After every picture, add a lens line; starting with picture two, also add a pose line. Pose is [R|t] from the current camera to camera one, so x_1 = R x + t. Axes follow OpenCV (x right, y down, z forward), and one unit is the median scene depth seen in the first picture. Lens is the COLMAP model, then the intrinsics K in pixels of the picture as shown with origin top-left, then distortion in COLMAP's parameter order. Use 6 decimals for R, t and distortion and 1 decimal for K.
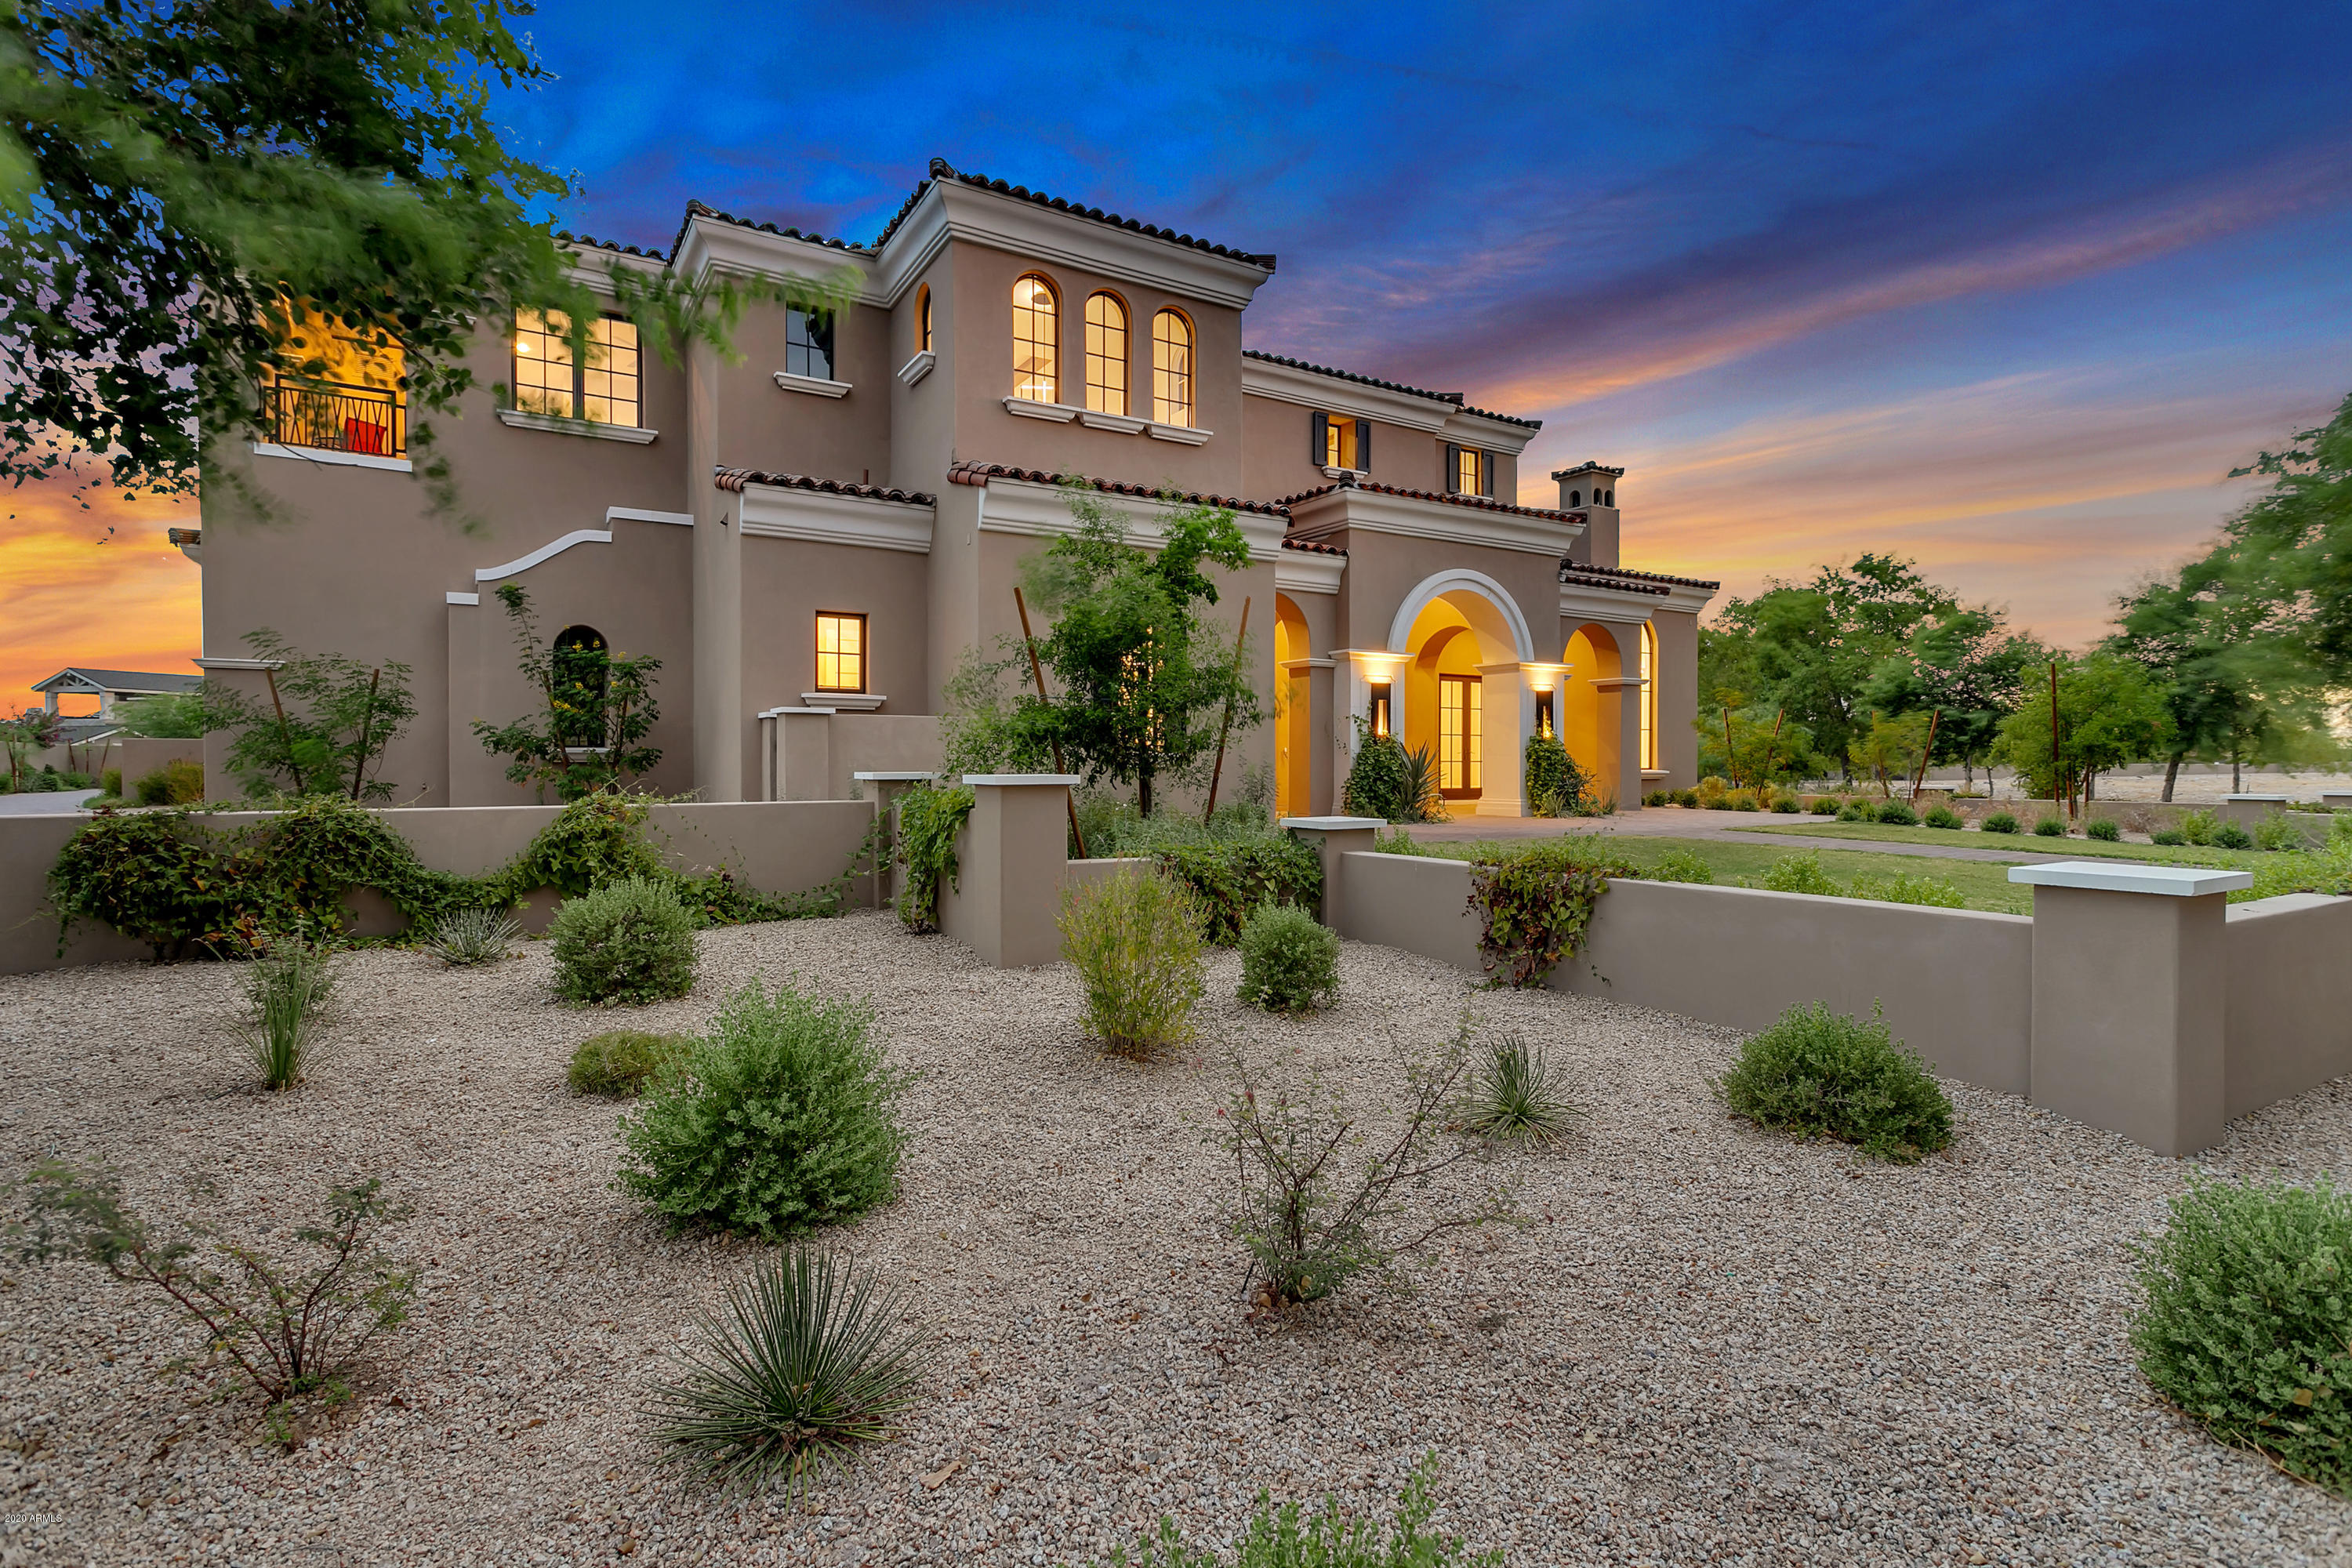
lens RADIAL K [[1133.9, 0, 1180.2], [0, 1133.9, 768.9], [0, 0, 1]] dist [0.002650, 0.000767]
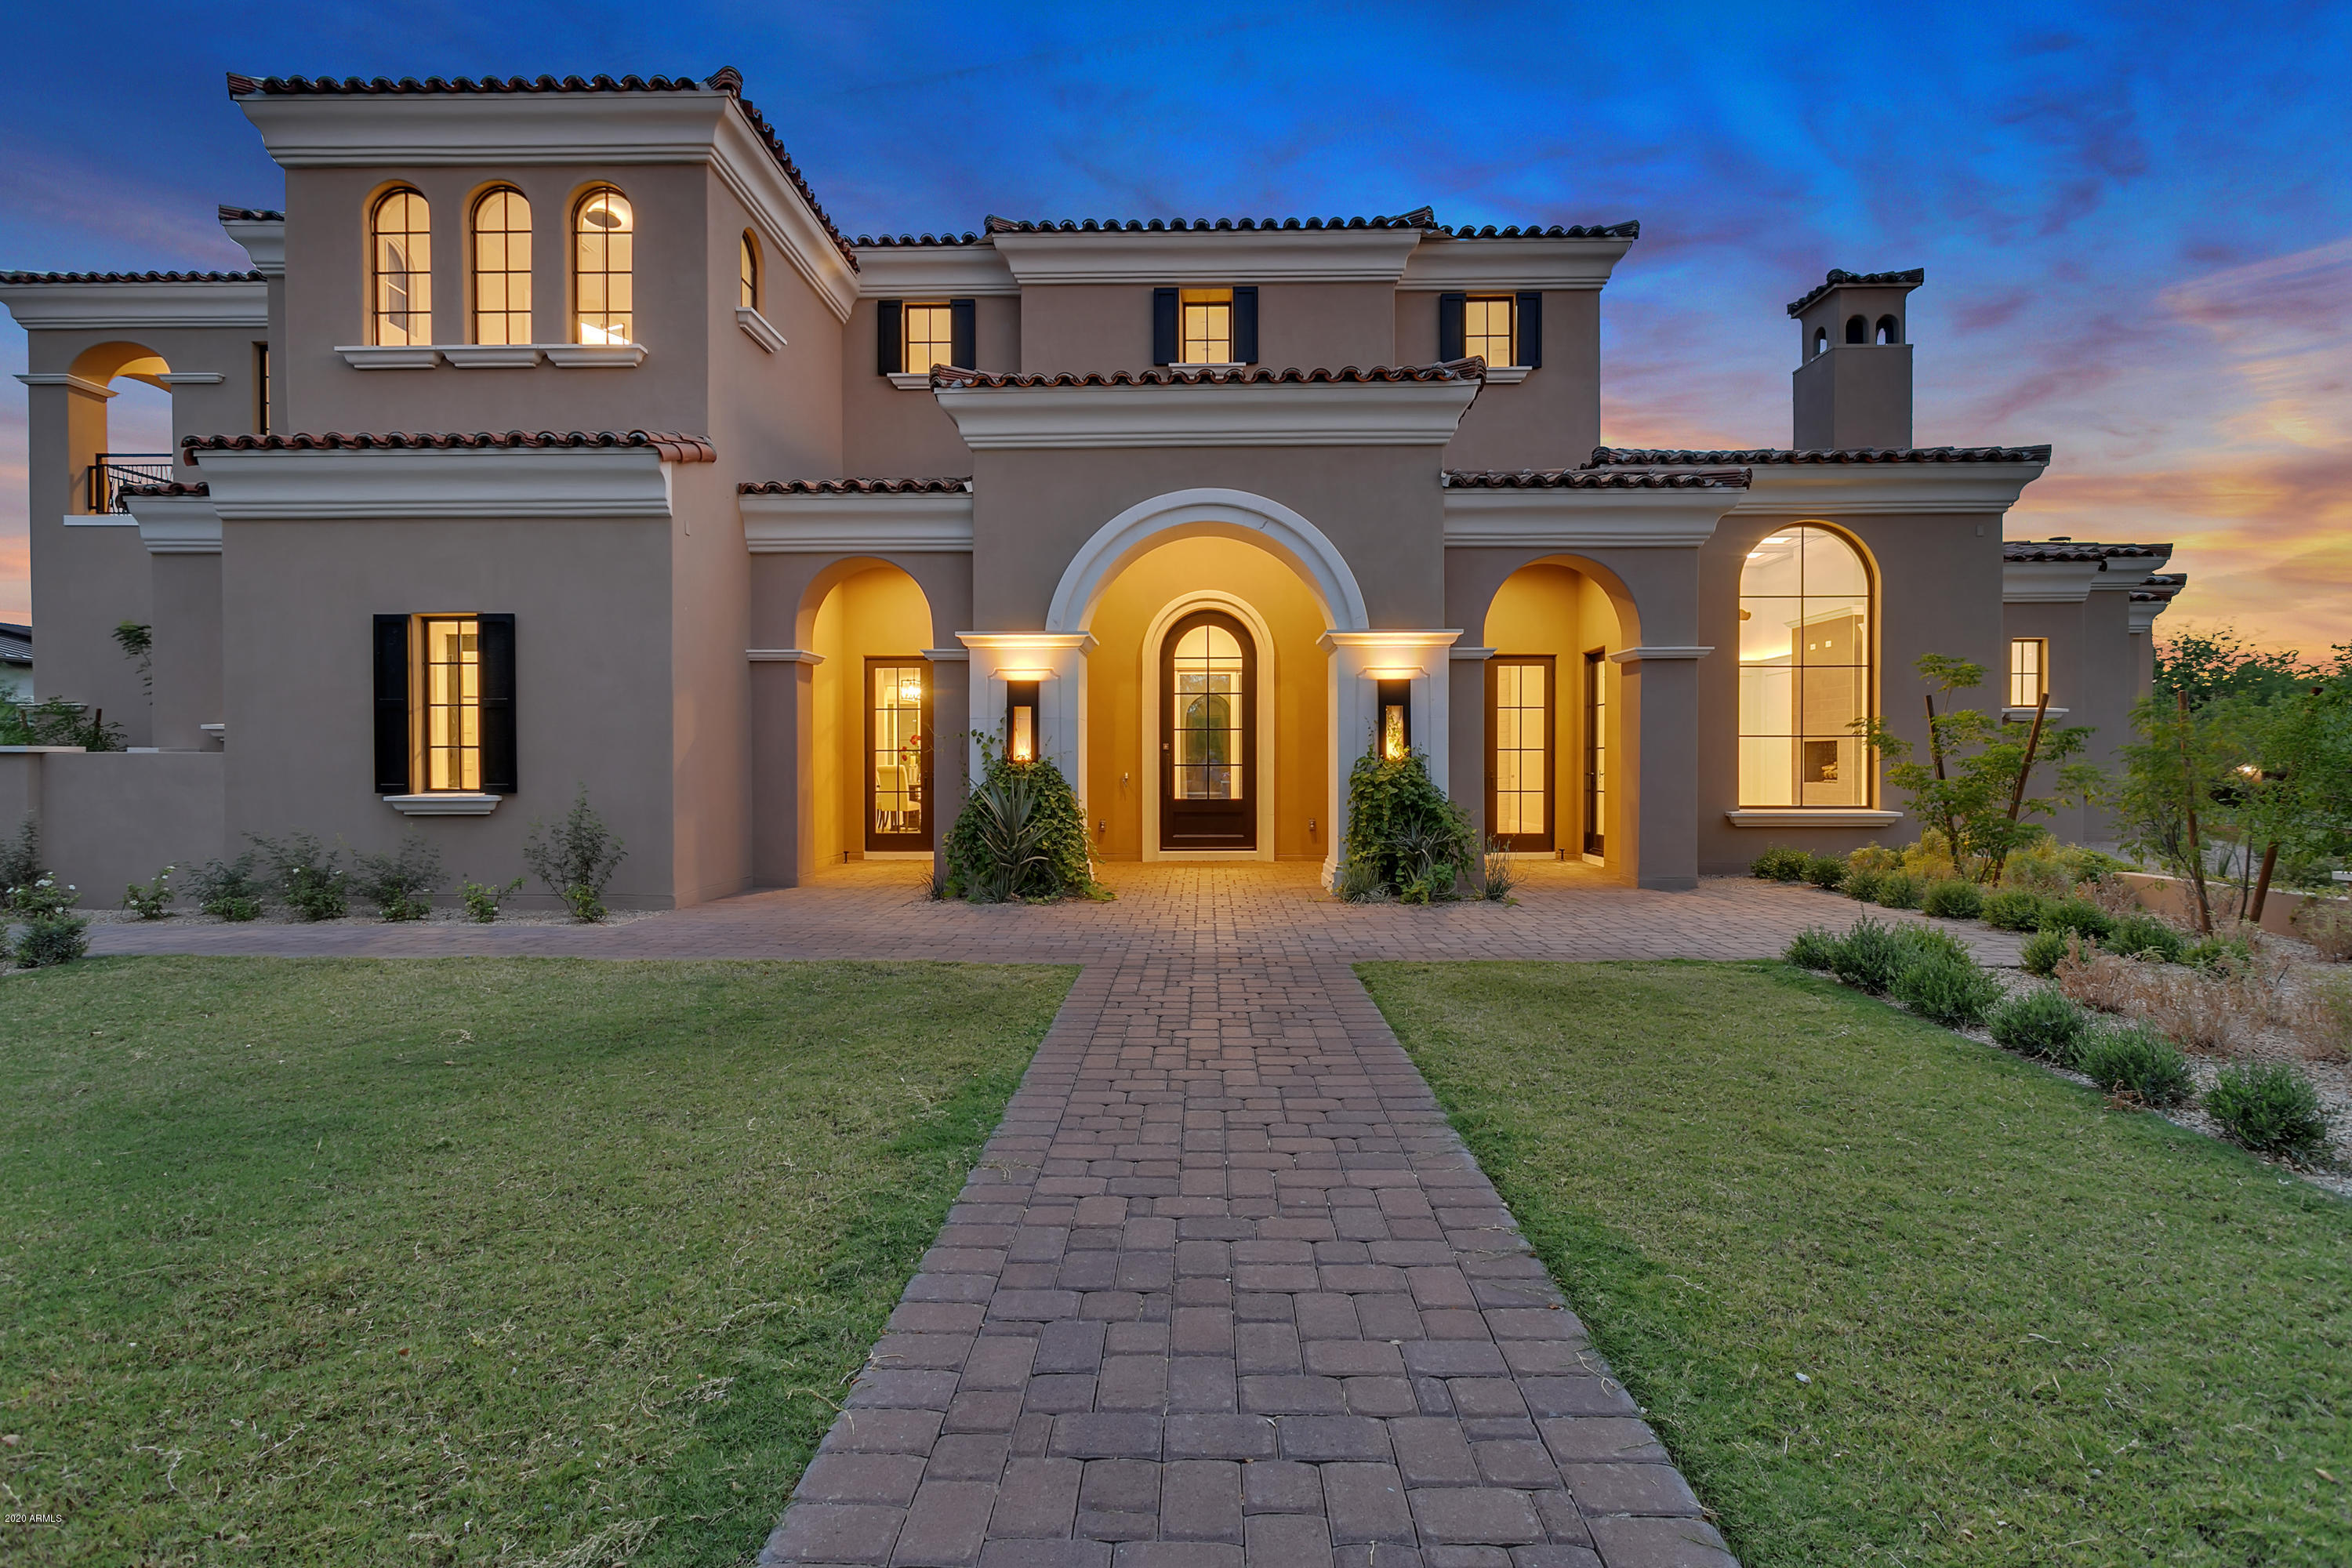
lens RADIAL K [[1133.9, 0, 1180.2], [0, 1133.9, 768.9], [0, 0, 1]] dist [0.002650, 0.000767]
pose [[0.838752, 0.004158, -0.544498, 0.582683], [-0.002504, 0.999990, 0.003779, -0.027243], [0.544508, -0.001806, 0.838754, 0.485482]]
